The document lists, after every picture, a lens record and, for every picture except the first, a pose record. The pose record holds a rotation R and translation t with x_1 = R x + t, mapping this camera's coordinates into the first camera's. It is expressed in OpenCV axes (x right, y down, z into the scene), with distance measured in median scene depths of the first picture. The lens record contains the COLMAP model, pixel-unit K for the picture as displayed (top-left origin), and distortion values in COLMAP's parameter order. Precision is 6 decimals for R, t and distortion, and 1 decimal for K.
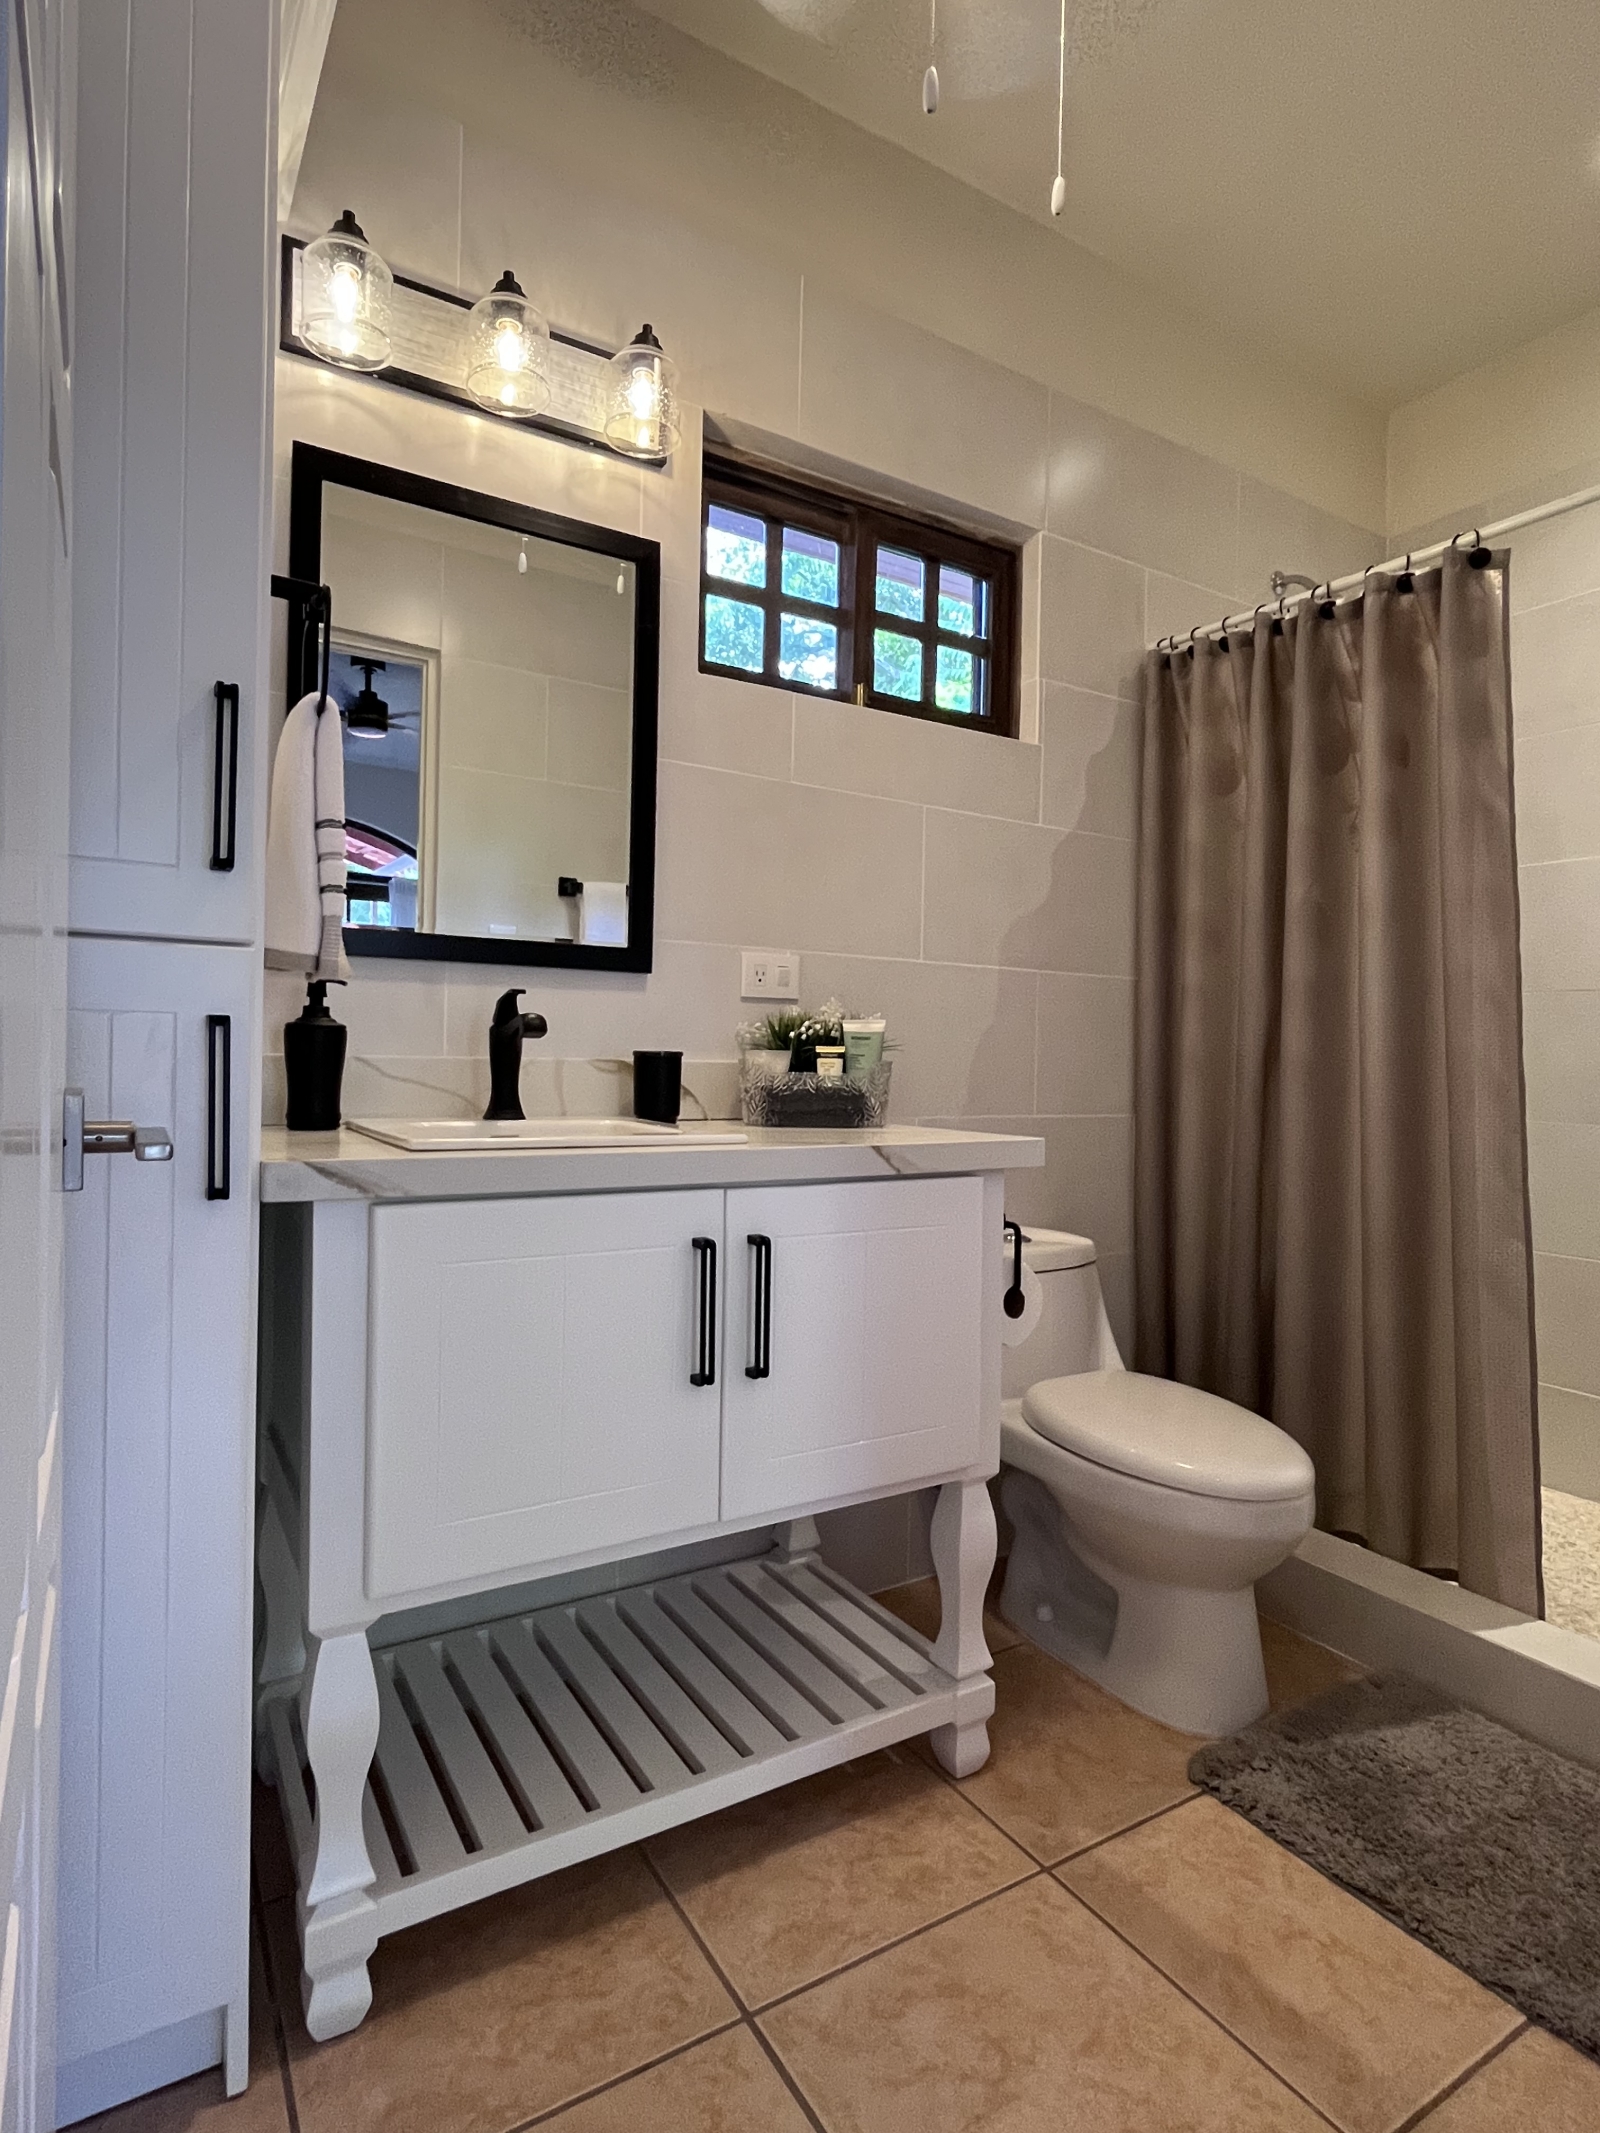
lens RADIAL K [[1118.9, 0, 800.0], [0, 1118.9, 1066.5], [0, 0, 1]] dist [0.000054, -0.000005]
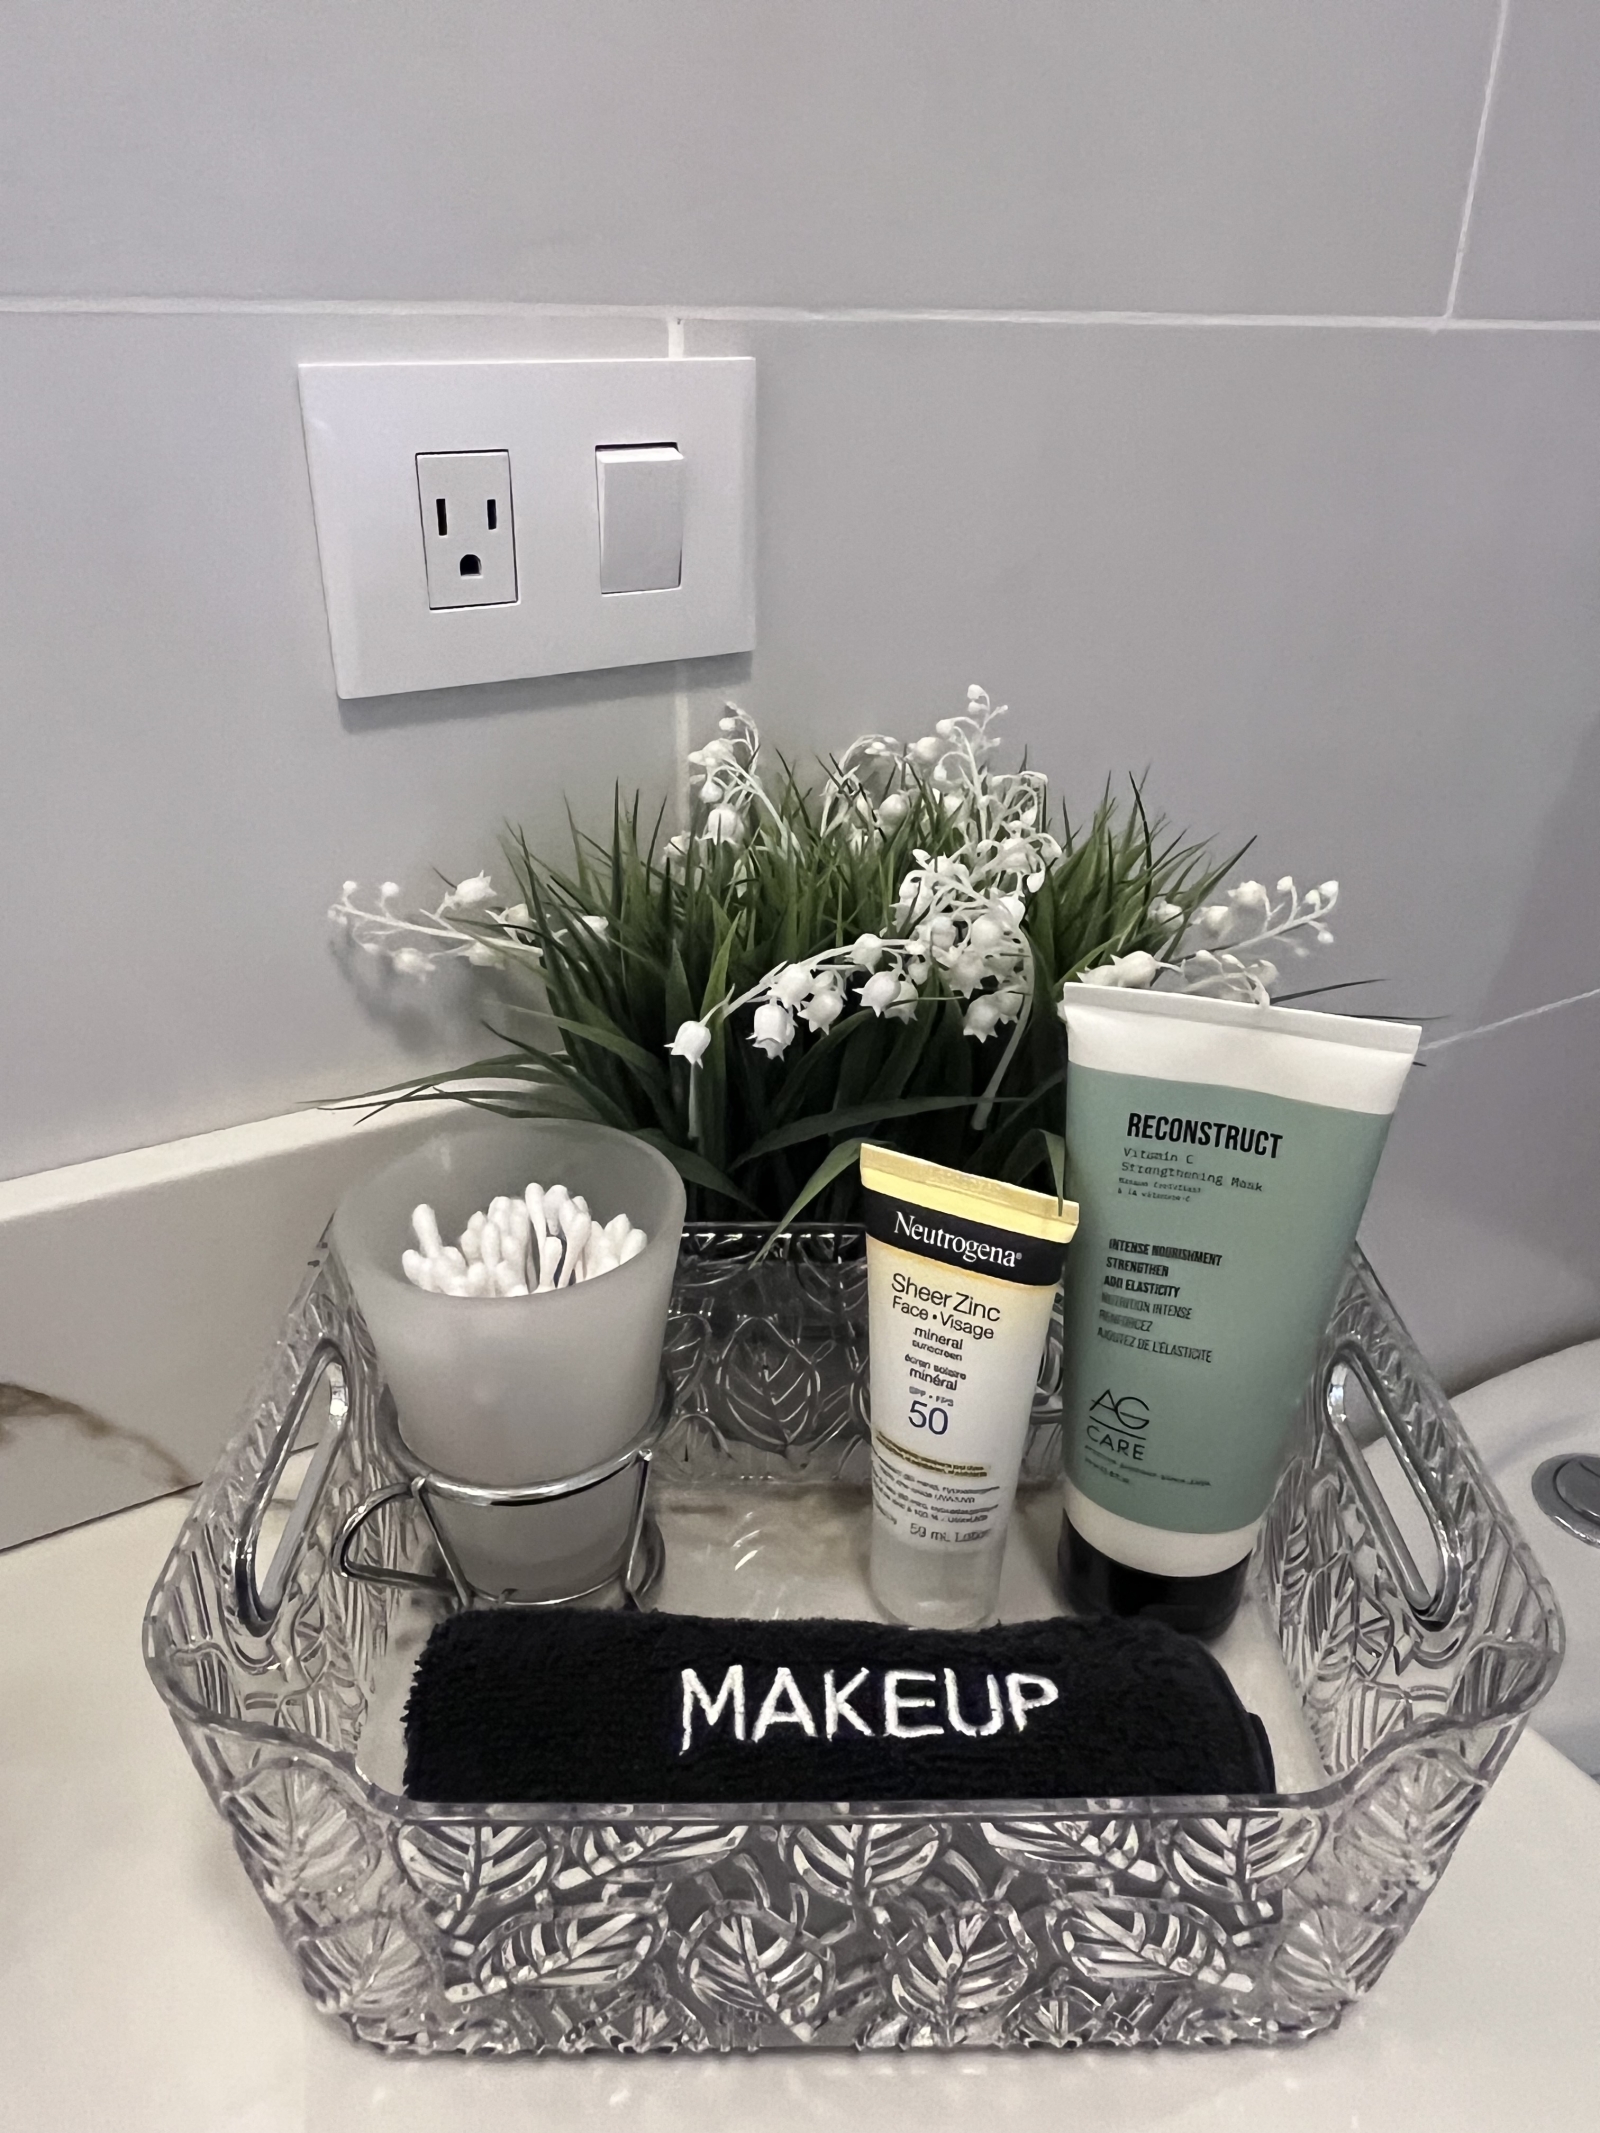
lens RADIAL K [[1541.6, 0, 800.0], [0, 1541.6, 1066.5], [0, 0, 1]] dist [-0.002537, -0.000634]
pose [[0.999966, 0.007355, 0.003702, 0.005884], [-0.008233, 0.888307, 0.459177, -0.114610], [0.000089, -0.459192, 0.888337, 0.826581]]
